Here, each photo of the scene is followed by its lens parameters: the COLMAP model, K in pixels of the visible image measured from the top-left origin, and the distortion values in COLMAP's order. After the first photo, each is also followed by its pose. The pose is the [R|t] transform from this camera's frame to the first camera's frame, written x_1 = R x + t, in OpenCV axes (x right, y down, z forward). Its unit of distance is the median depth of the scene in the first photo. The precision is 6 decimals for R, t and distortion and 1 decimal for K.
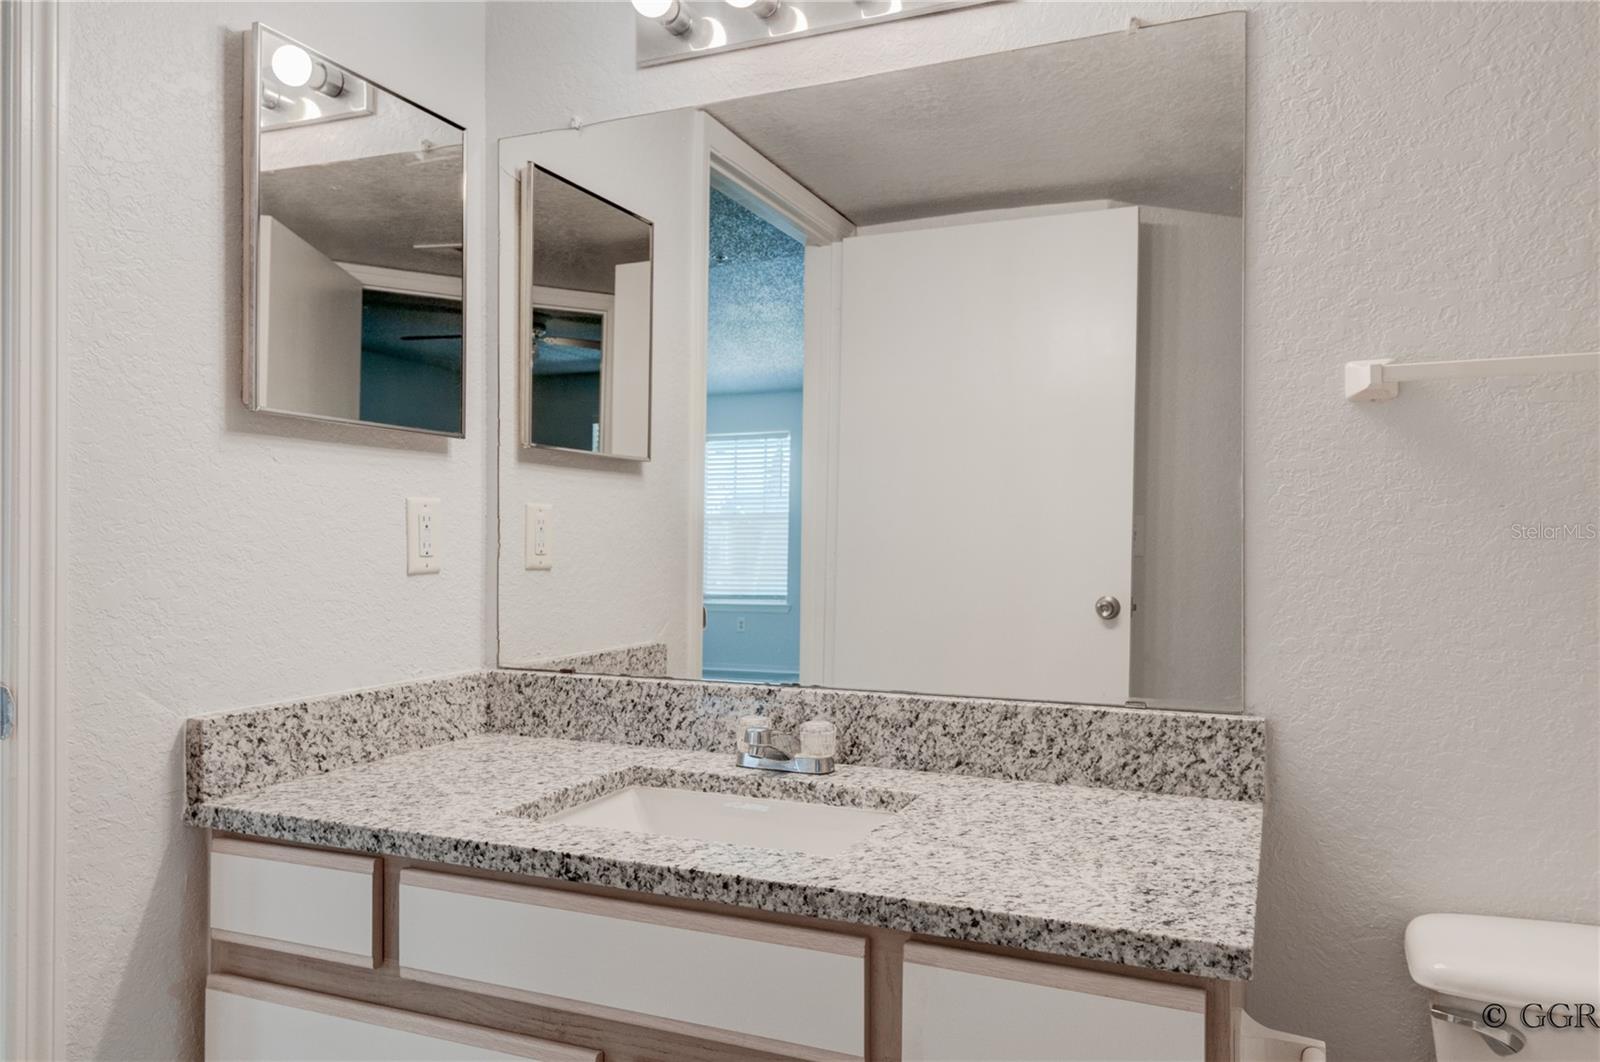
lens RADIAL K [[1116.1, 0, 800.6], [0, 1116.1, 534.5], [0, 0, 1]] dist [0.055957, -0.049360]
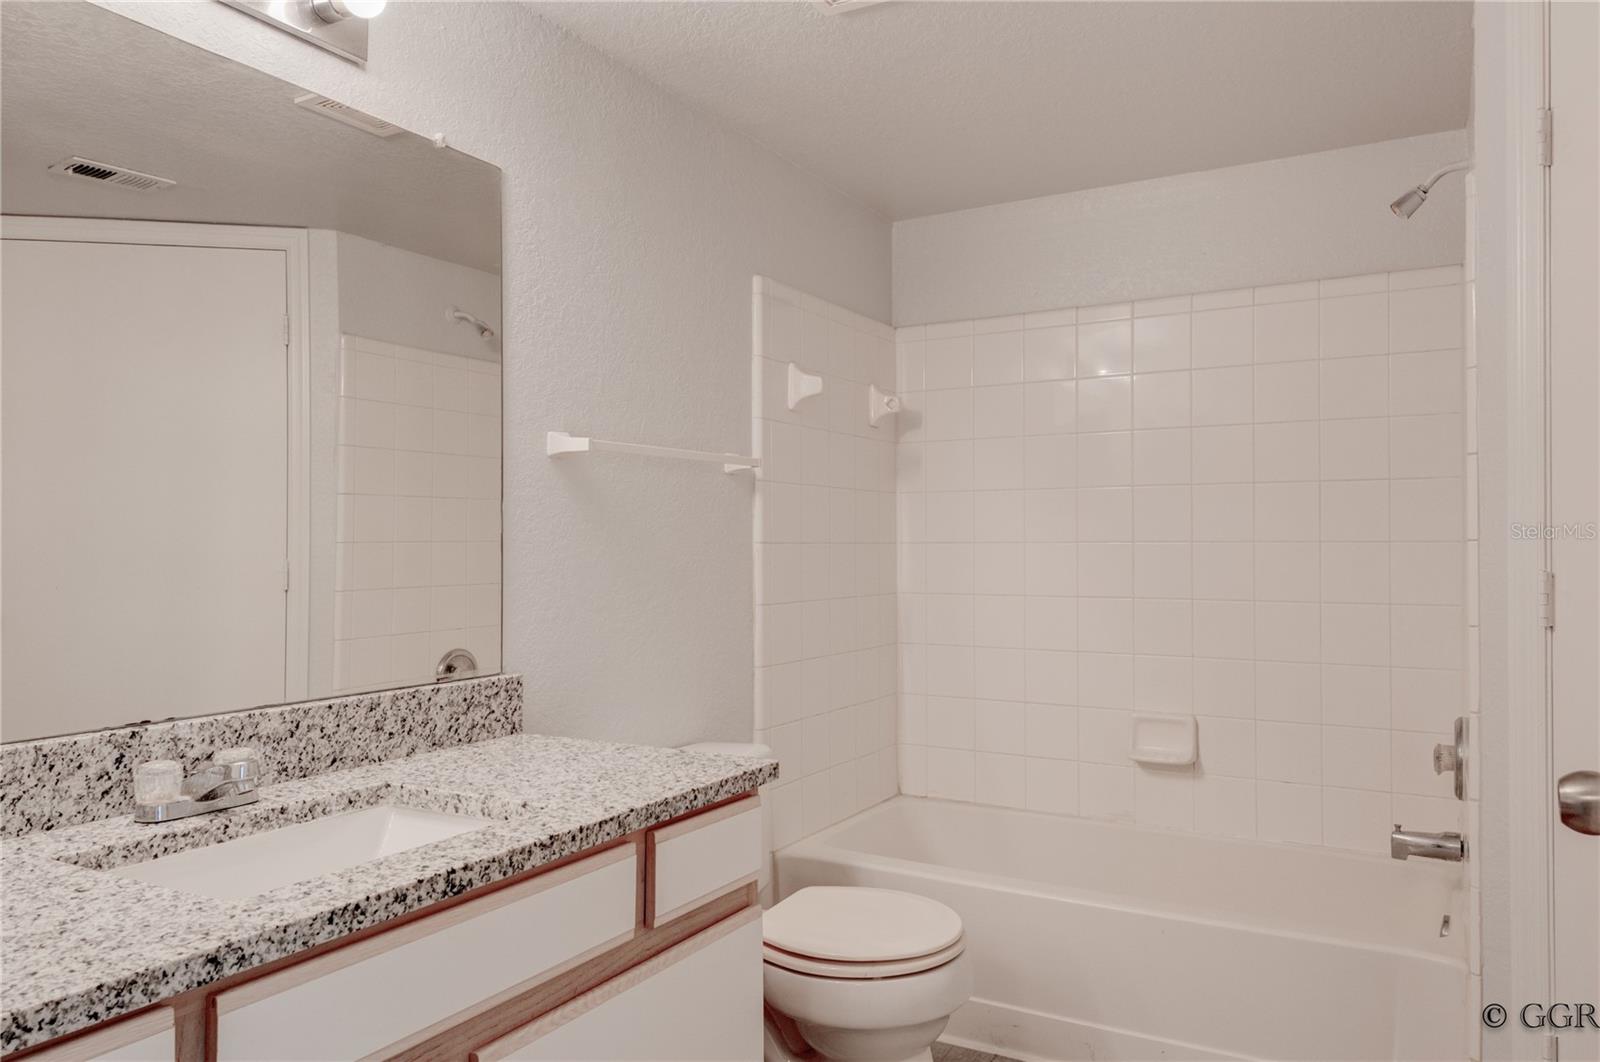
lens RADIAL K [[1116.1, 0, 801.0], [0, 1116.1, 535.8], [0, 0, 1]] dist [0.055957, -0.049360]
pose [[0.111495, 0.006817, 0.993742, -0.914941], [0.001170, 0.999975, -0.006991, -0.000860], [-0.993764, 0.001943, 0.111484, 0.463188]]
